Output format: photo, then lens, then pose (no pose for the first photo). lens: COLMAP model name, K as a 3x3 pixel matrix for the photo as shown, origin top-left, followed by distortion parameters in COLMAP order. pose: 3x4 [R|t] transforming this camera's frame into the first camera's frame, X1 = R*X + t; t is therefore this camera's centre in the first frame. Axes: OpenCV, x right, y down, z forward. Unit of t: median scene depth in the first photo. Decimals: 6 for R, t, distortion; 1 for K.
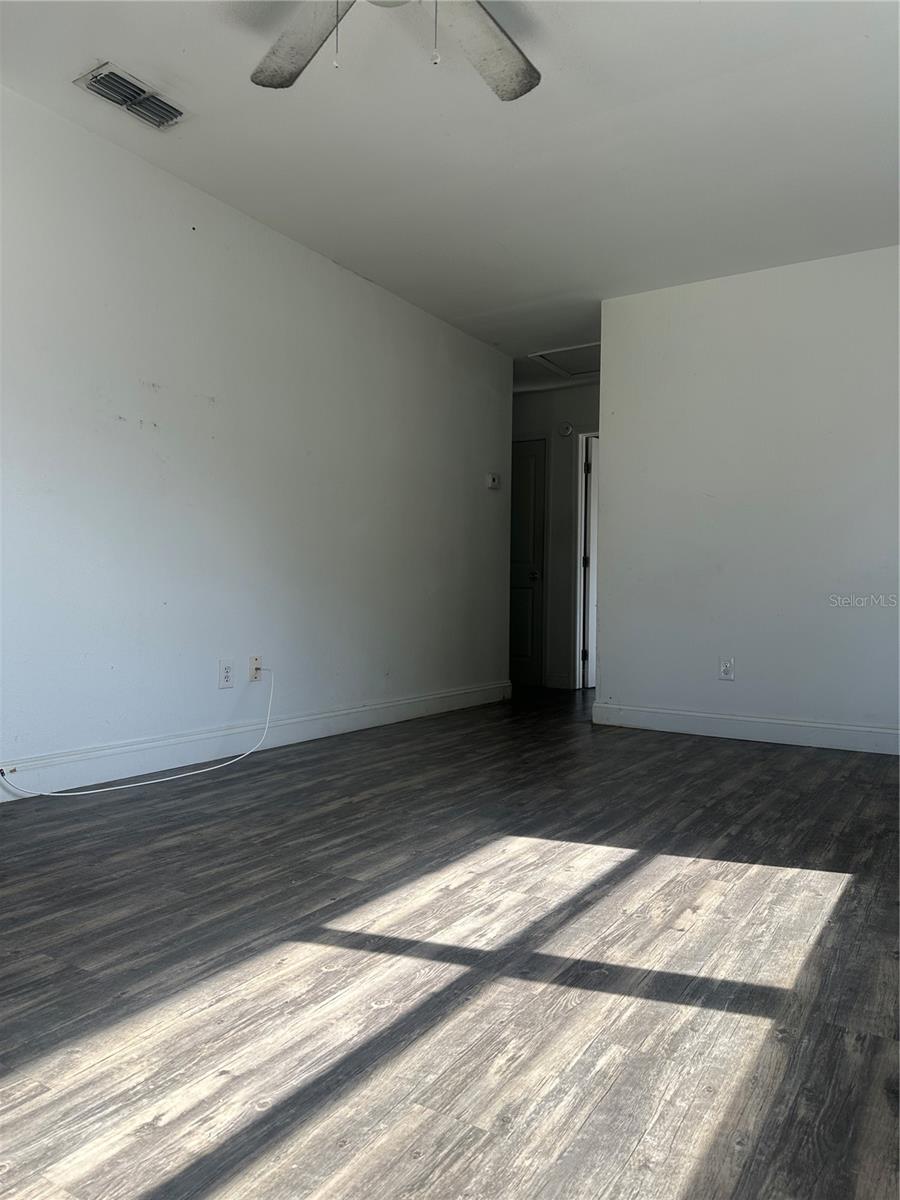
lens RADIAL K [[847.6, 0, 439.6], [0, 847.6, 595.1], [0, 0, 1]] dist [0.064625, -0.069868]
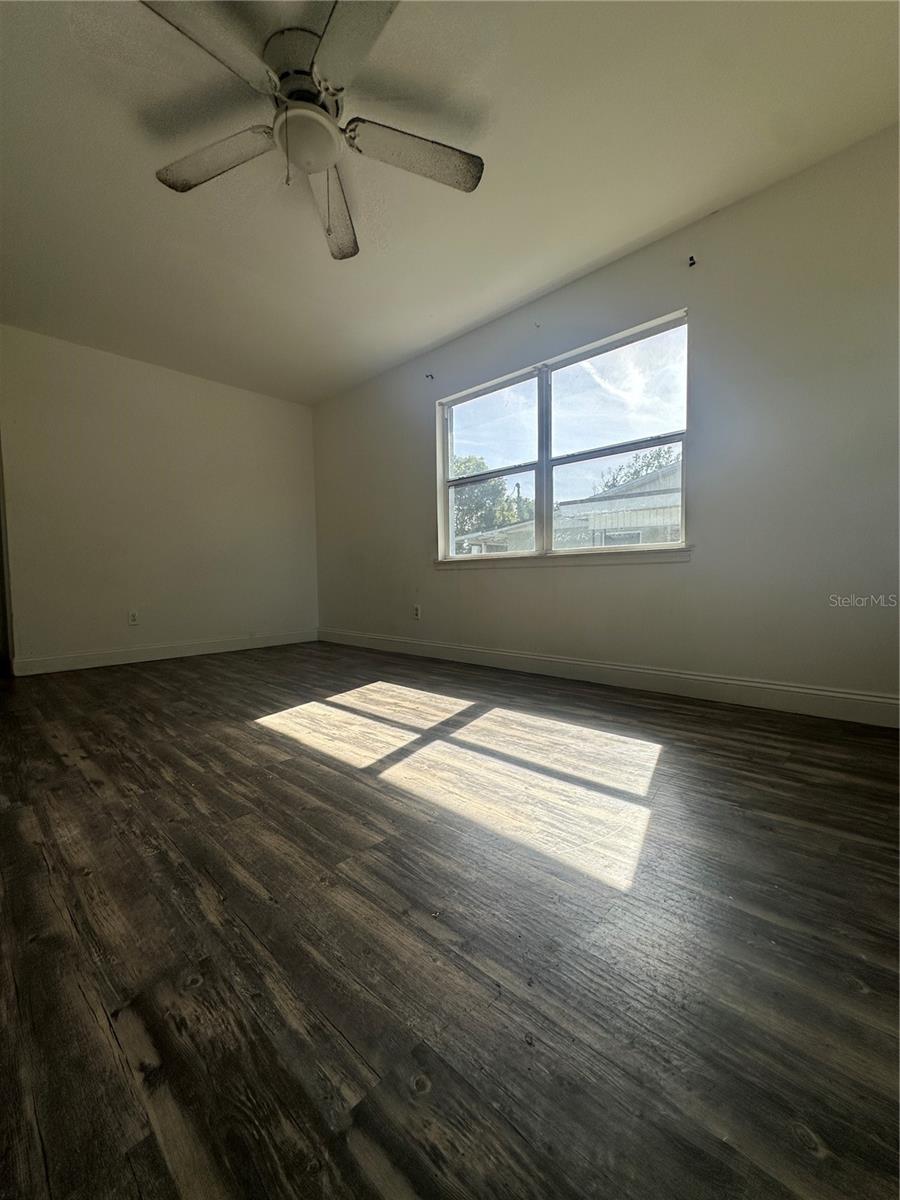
lens RADIAL K [[480.9, 0, 448.7], [0, 480.9, 598.7], [0, 0, 1]] dist [0.001811, 0.000691]
pose [[0.191311, -0.063036, 0.979503, -0.932730], [0.013456, 0.998010, 0.061599, 0.013838], [-0.981437, 0.001395, 0.191778, 0.639508]]
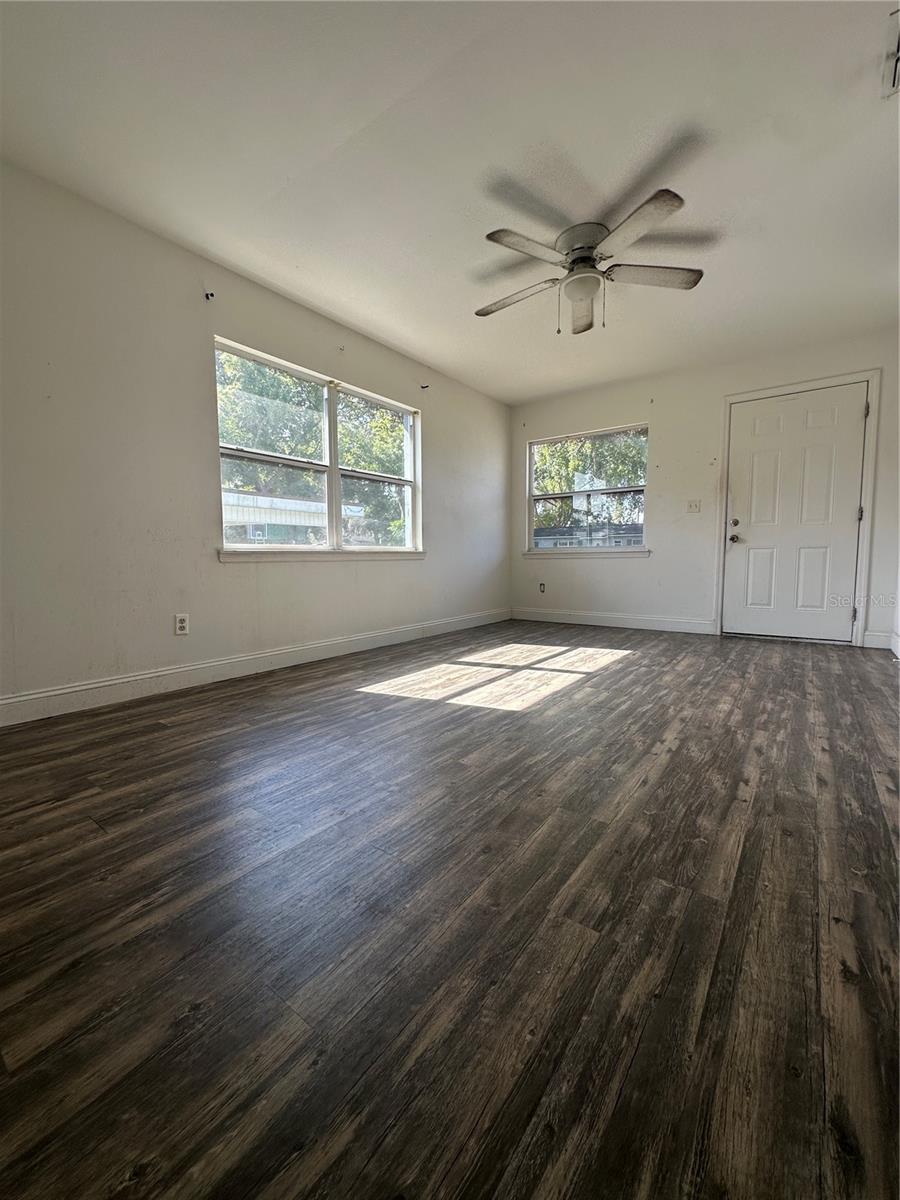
lens RADIAL K [[480.9, 0, 454.4], [0, 480.9, 590.4], [0, 0, 1]] dist [0.001811, 0.000691]
pose [[-0.998377, -0.008522, 0.056306, 0.205377], [-0.005282, 0.998335, 0.057439, 0.015024], [-0.056702, 0.057049, -0.996760, 2.503439]]
